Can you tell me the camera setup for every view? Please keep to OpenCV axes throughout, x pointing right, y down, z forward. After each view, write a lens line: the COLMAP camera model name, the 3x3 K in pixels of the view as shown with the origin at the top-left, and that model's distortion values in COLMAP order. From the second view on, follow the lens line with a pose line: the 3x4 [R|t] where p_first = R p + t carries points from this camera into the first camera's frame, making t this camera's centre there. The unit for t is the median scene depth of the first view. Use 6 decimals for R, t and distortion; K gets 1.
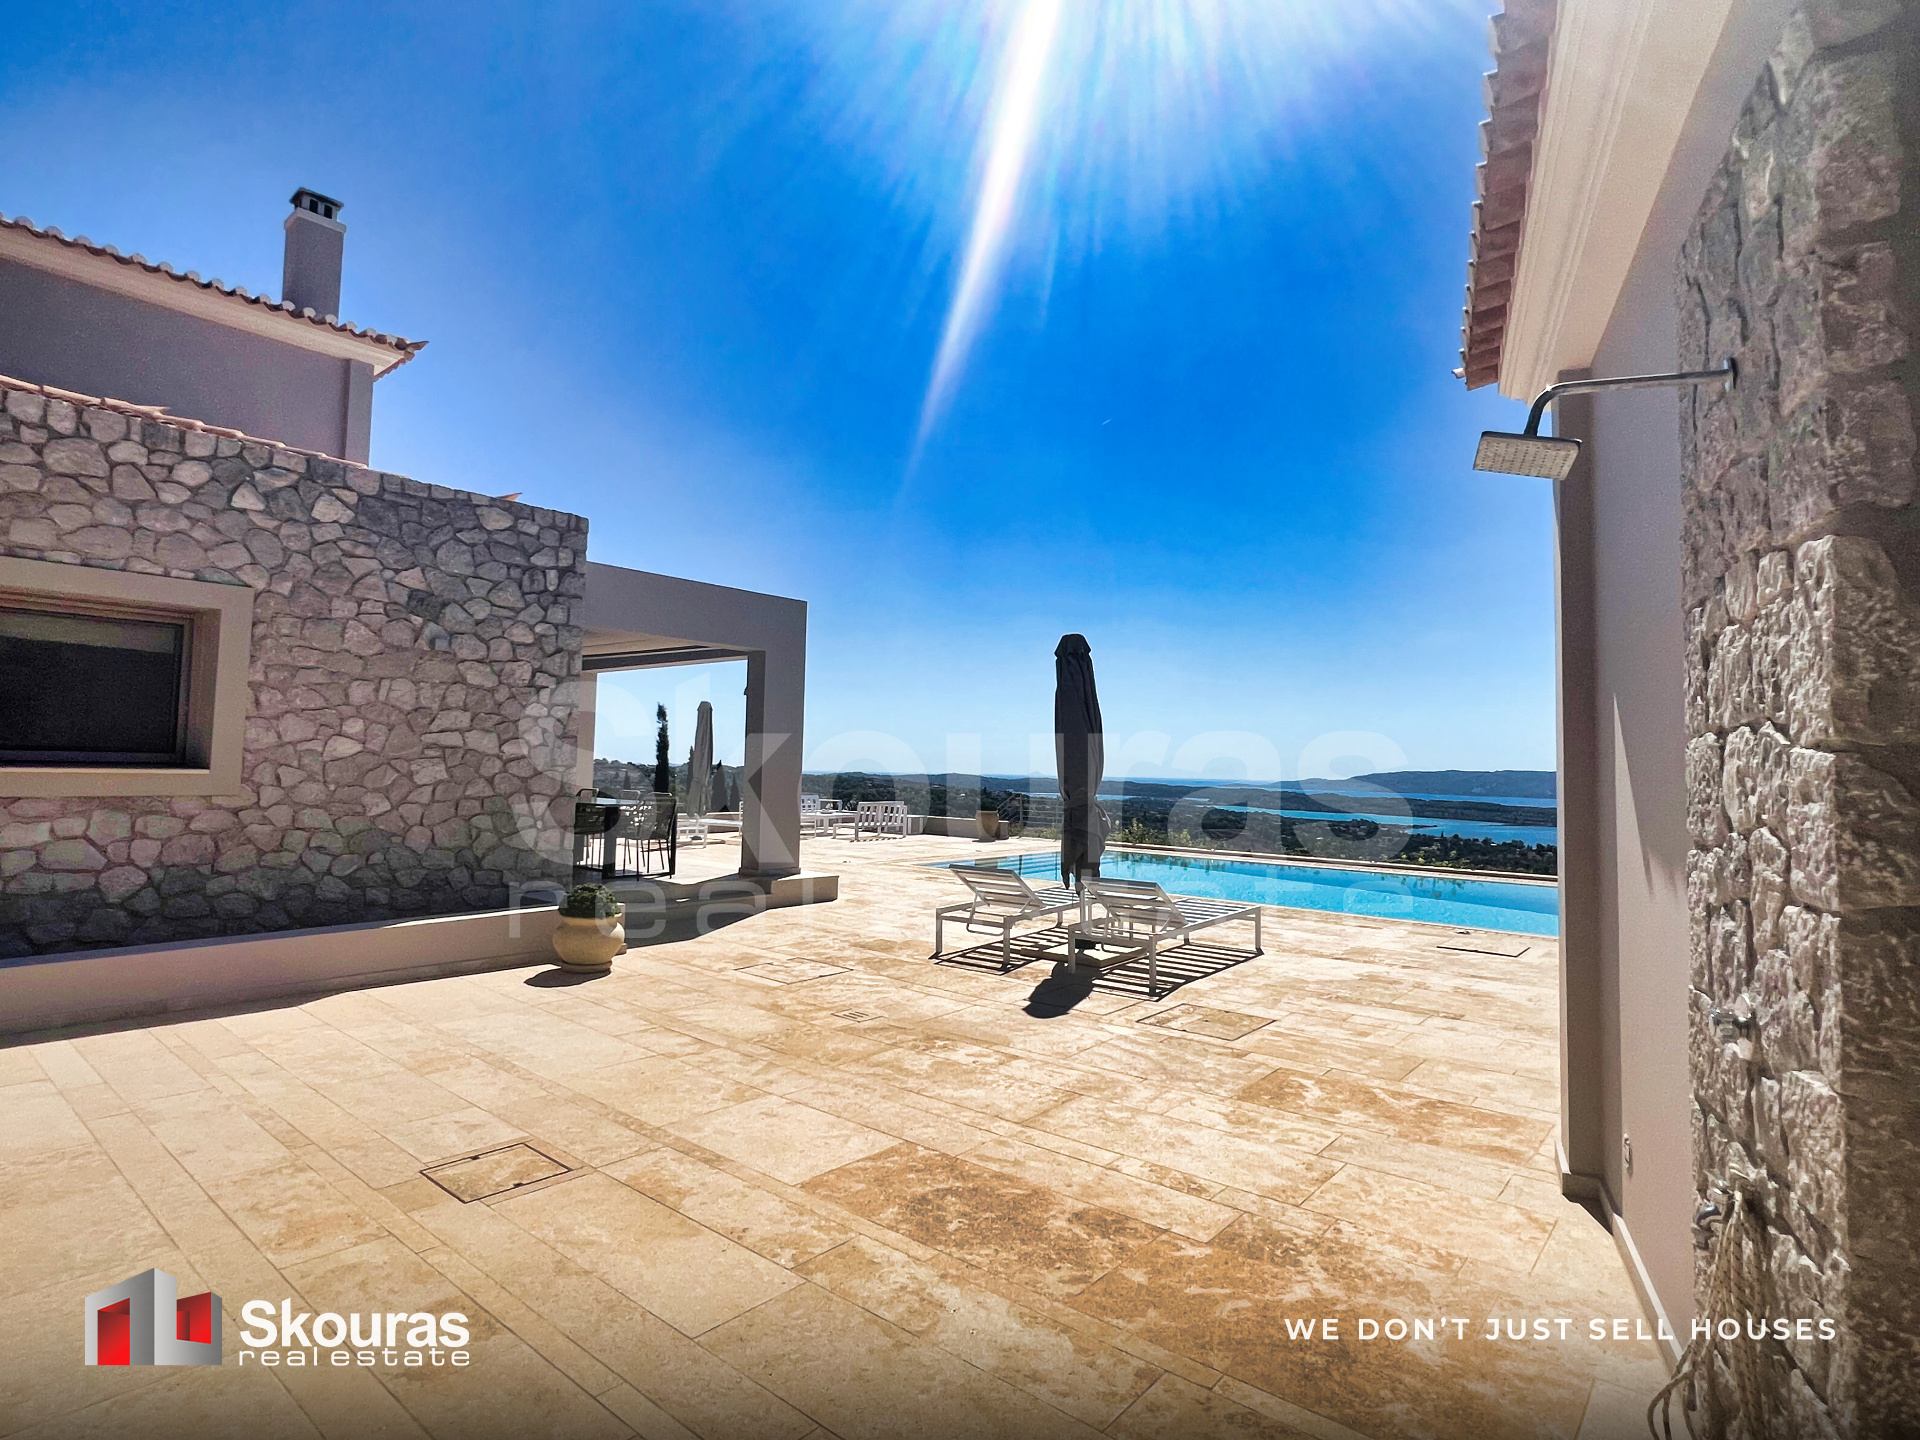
lens RADIAL K [[988.6, 0, 955.4], [0, 988.6, 710.5], [0, 0, 1]] dist [-0.000221, 0.000616]
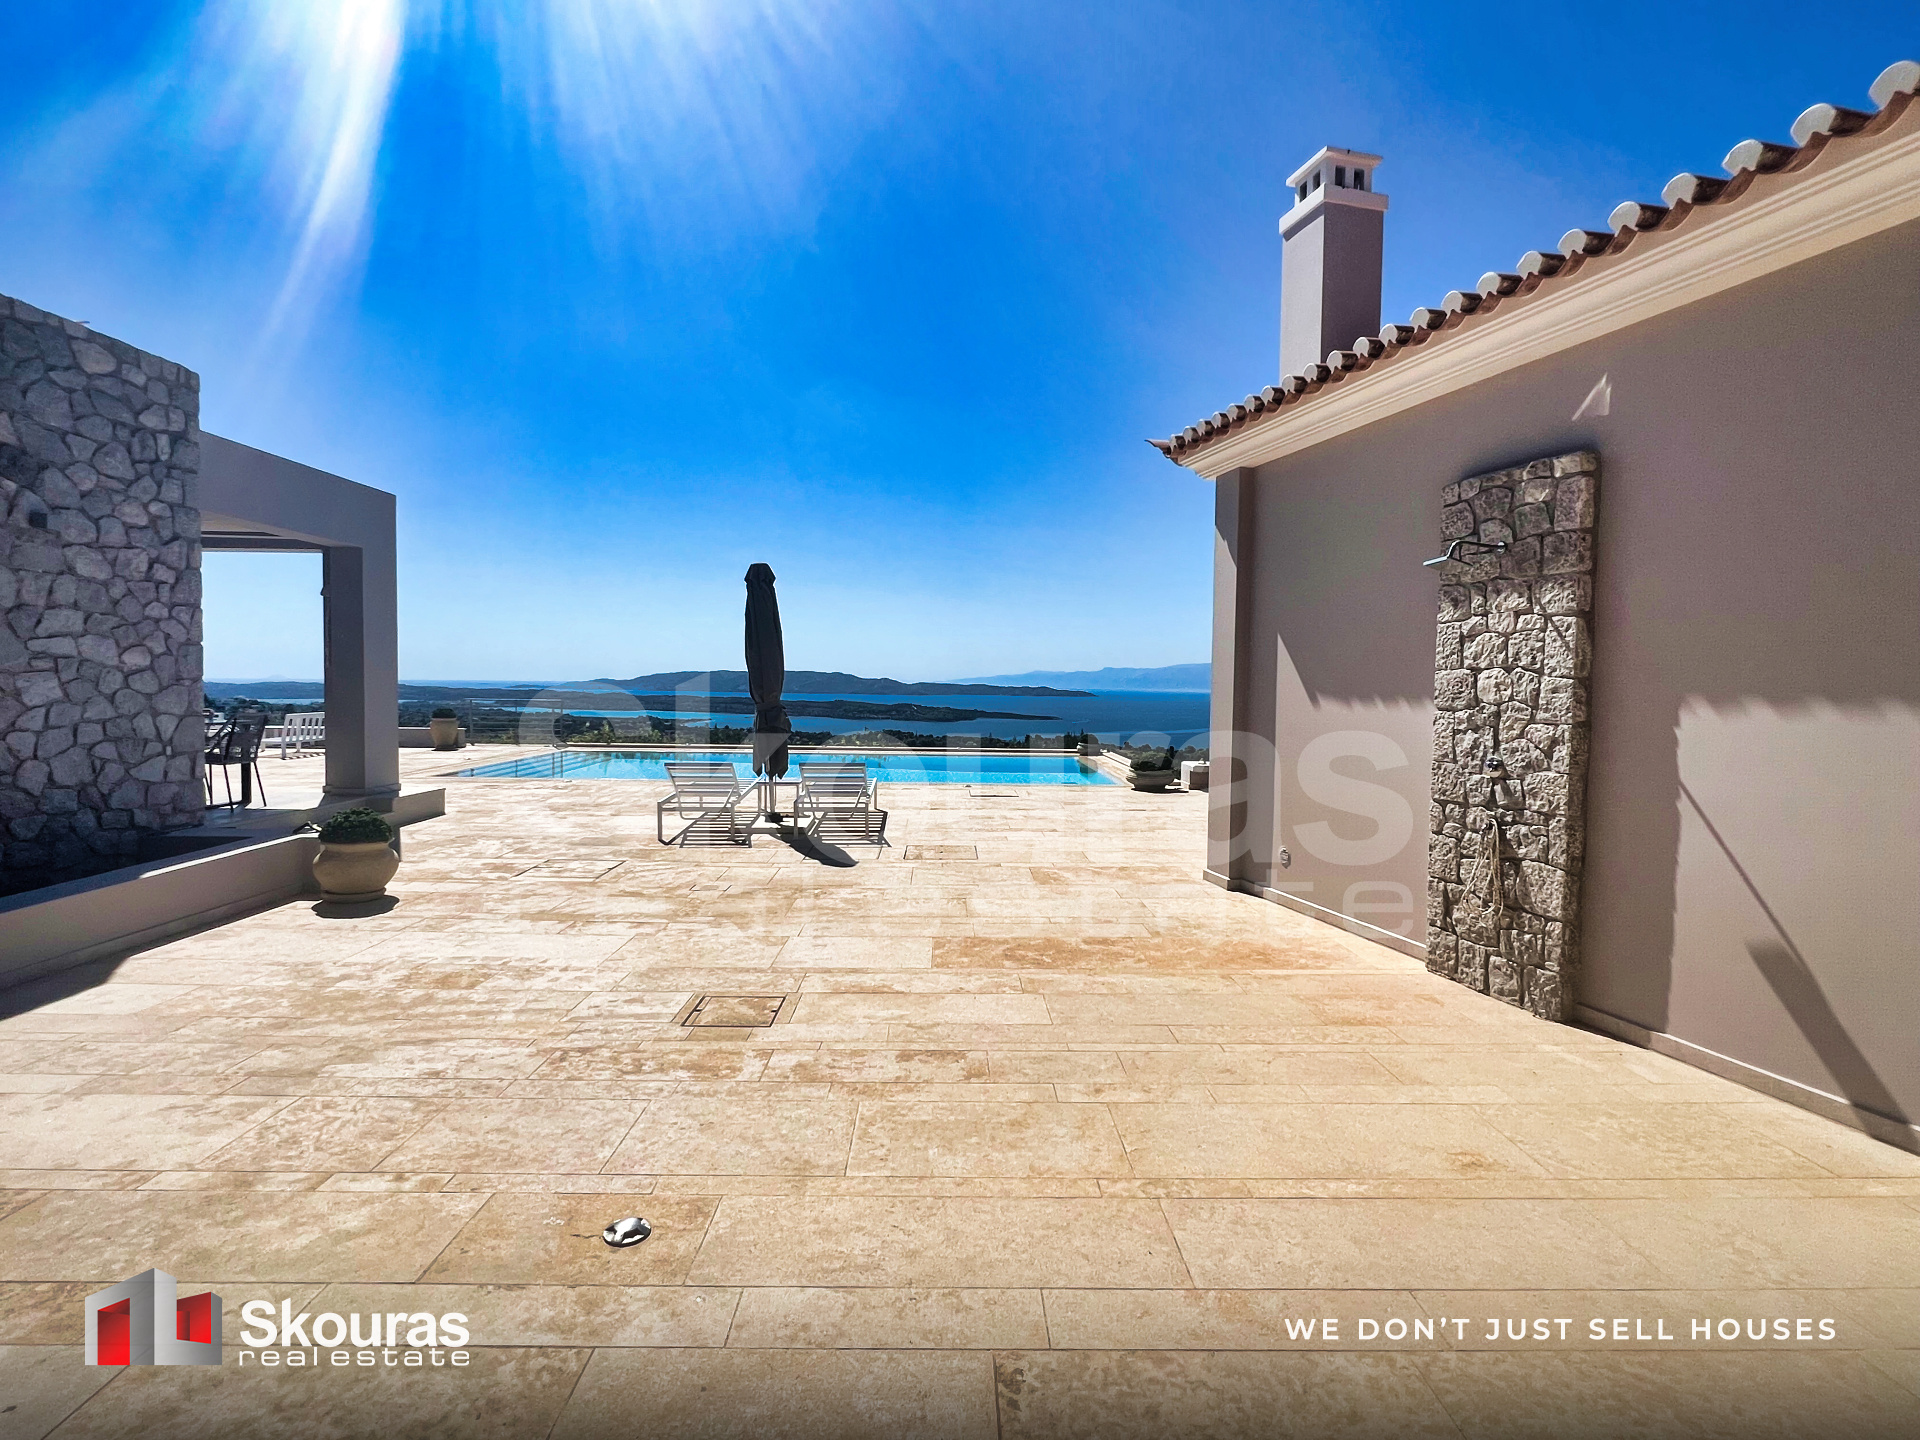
lens RADIAL K [[927.5, 0, 965.9], [0, 927.5, 715.4], [0, 0, 1]] dist [-0.000854, 0.001411]
pose [[0.751226, -0.036864, 0.659015, -0.445921], [-0.034531, 0.994877, 0.095014, -0.010298], [-0.659141, -0.094134, 0.746104, -0.009877]]
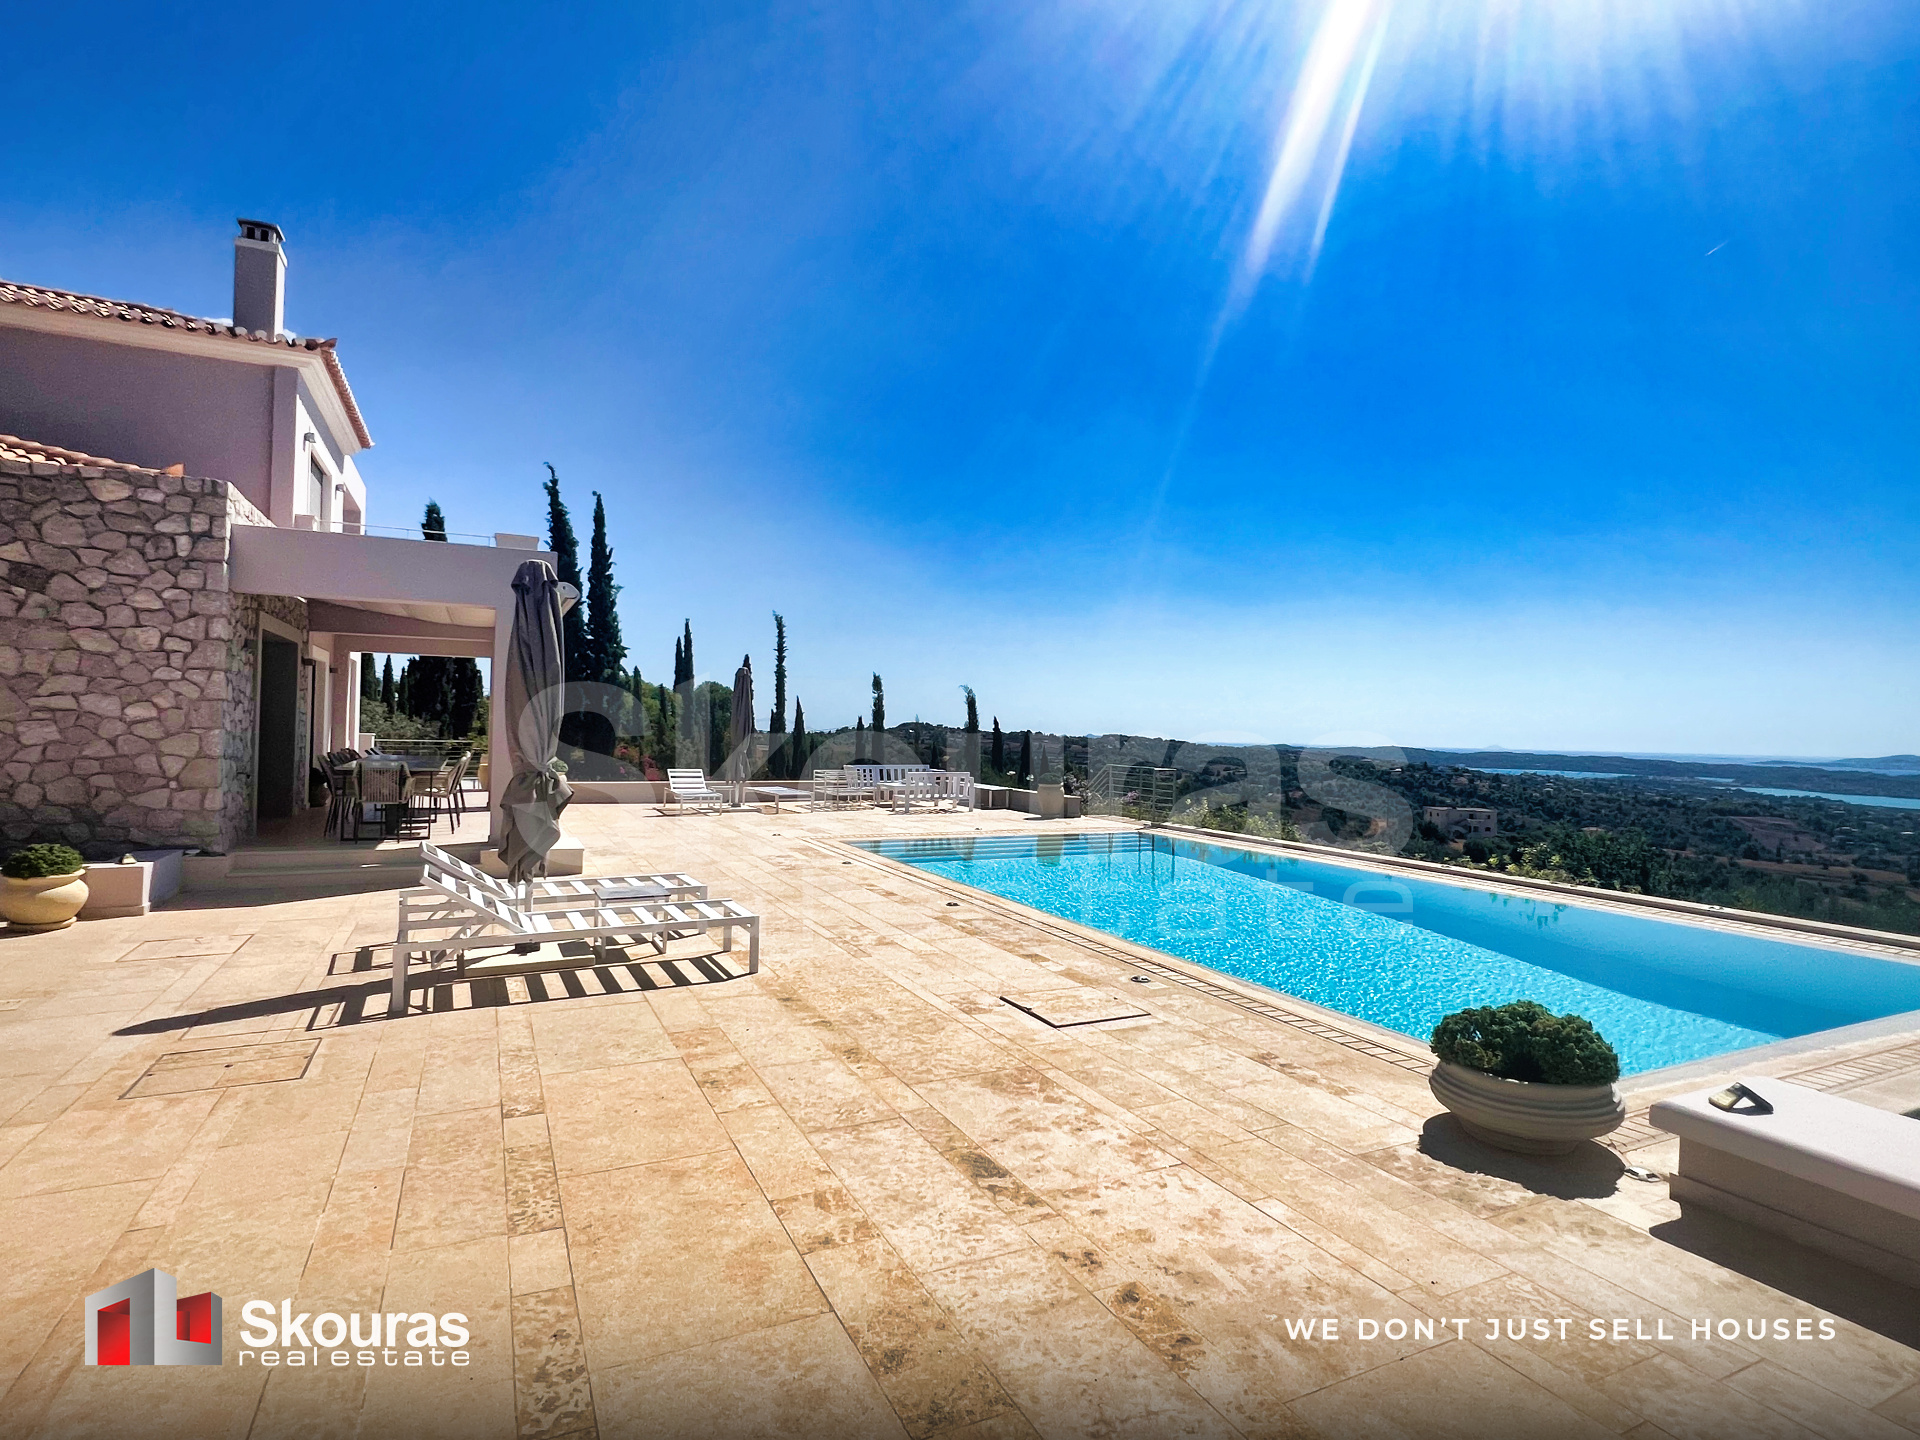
lens RADIAL K [[988.6, 0, 947.5], [0, 988.6, 717.4], [0, 0, 1]] dist [-0.000221, 0.000616]
pose [[0.910313, -0.007868, -0.413846, 0.768443], [0.022539, 0.999278, 0.030580, 0.032970], [0.413307, -0.037165, 0.909833, 0.413168]]
